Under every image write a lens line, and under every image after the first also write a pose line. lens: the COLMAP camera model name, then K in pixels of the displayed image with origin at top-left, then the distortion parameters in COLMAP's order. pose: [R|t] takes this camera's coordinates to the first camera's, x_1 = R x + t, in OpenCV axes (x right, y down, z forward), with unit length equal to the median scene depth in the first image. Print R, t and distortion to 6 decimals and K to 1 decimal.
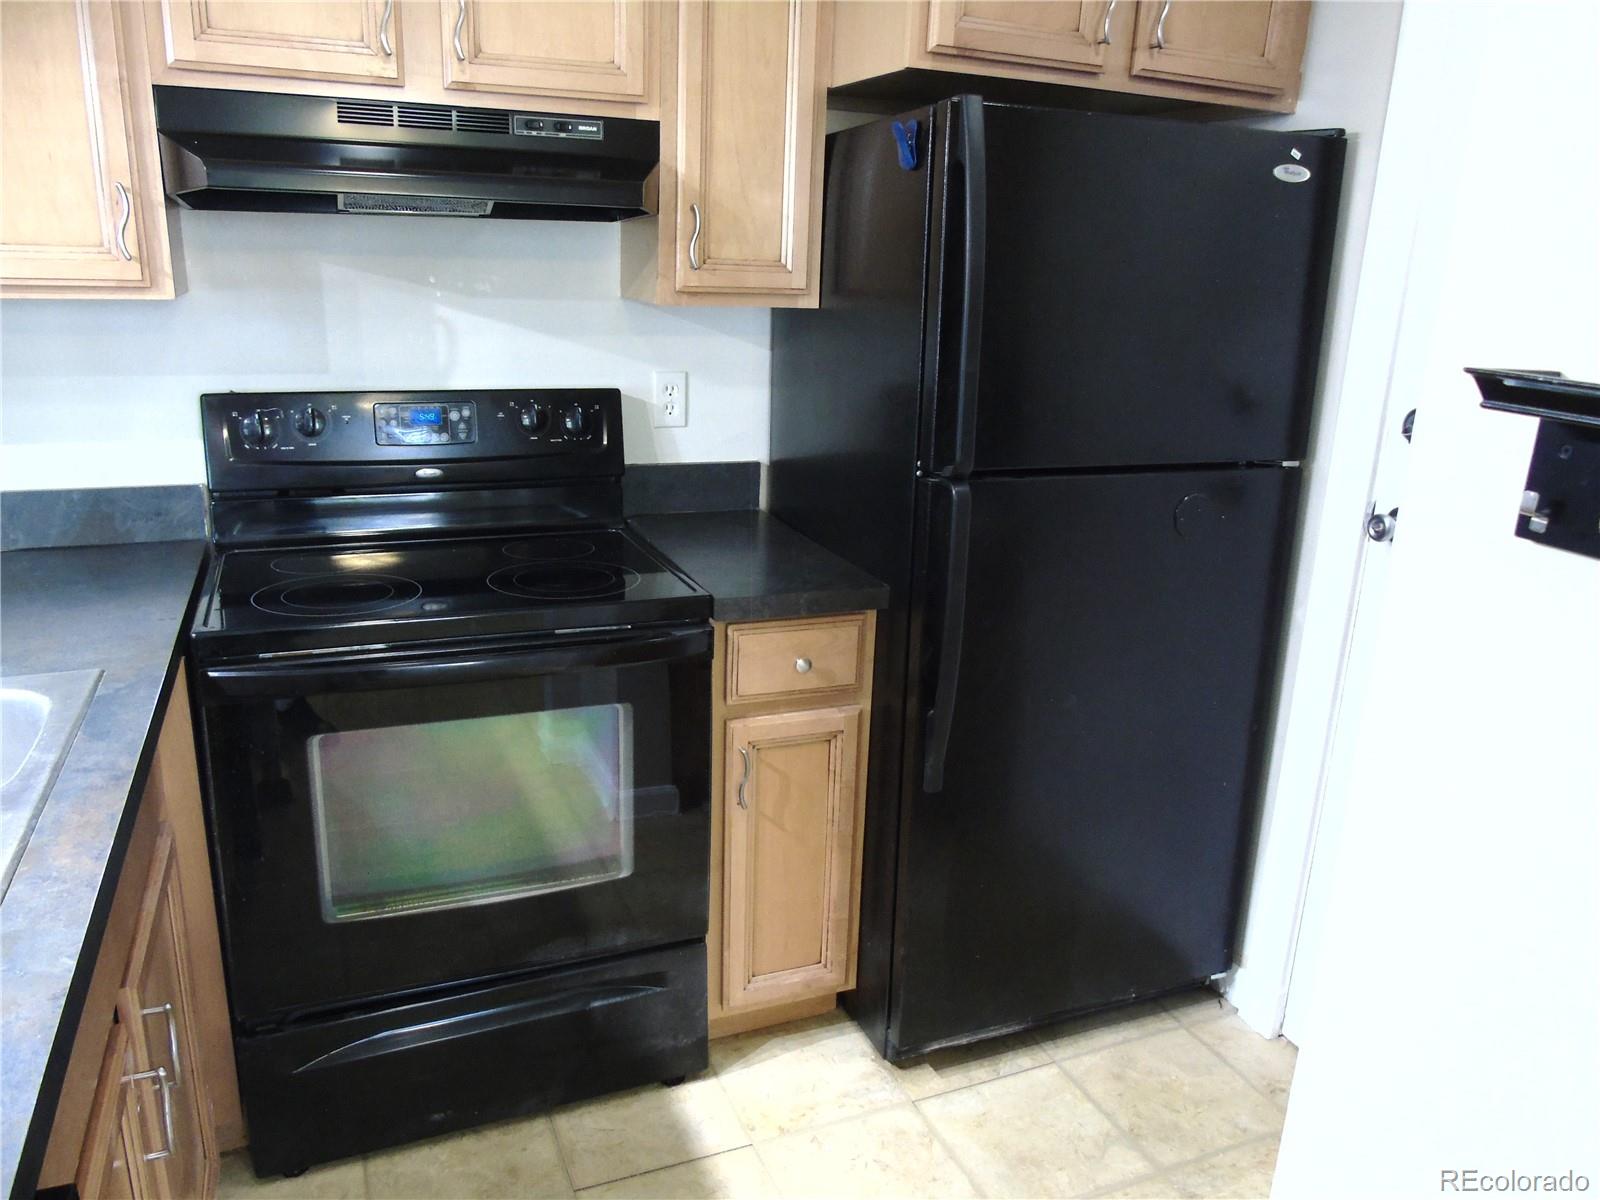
lens RADIAL K [[1173.0, 0, 795.4], [0, 1173.0, 600.0], [0, 0, 1]] dist [-0.041728, 0.017769]
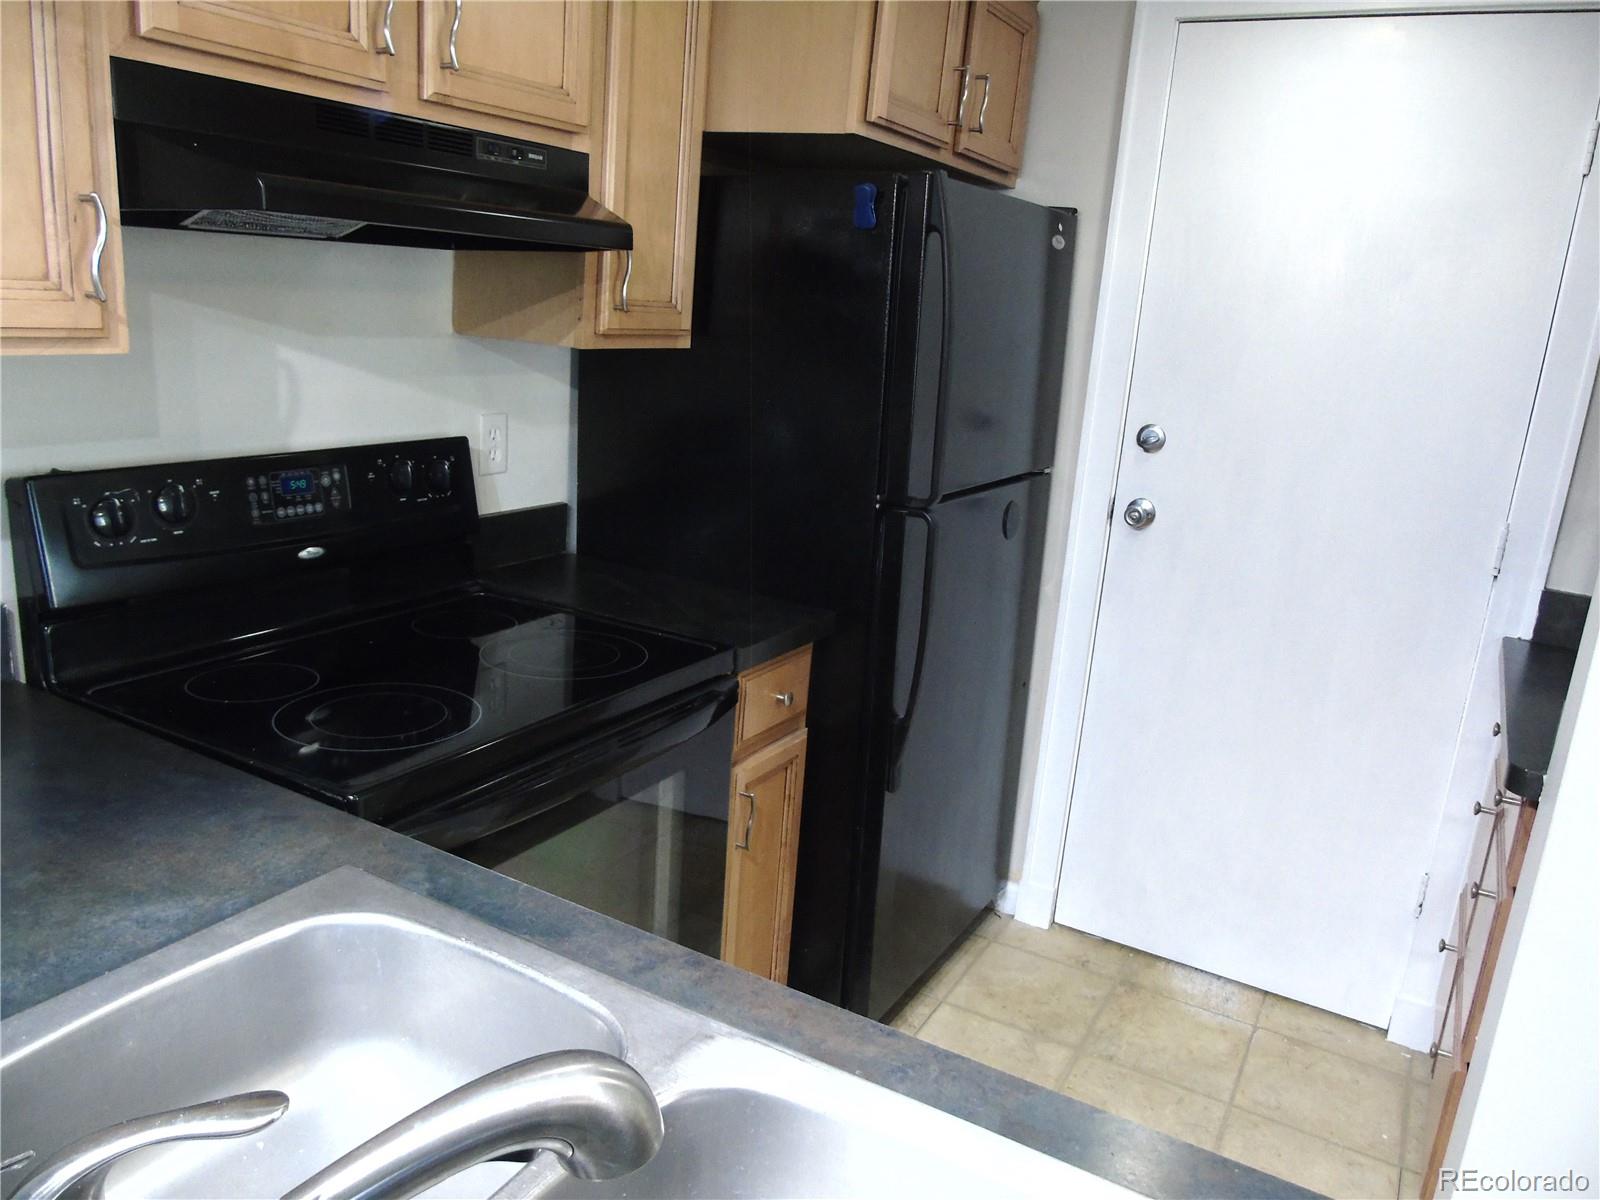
lens RADIAL K [[1173.0, 0, 792.0], [0, 1173.0, 601.5], [0, 0, 1]] dist [-0.041728, 0.017769]
pose [[0.795715, -0.132950, 0.590899, -0.558241], [0.127511, 0.990517, 0.051154, -0.077427], [-0.592097, 0.034642, 0.805122, 0.153509]]
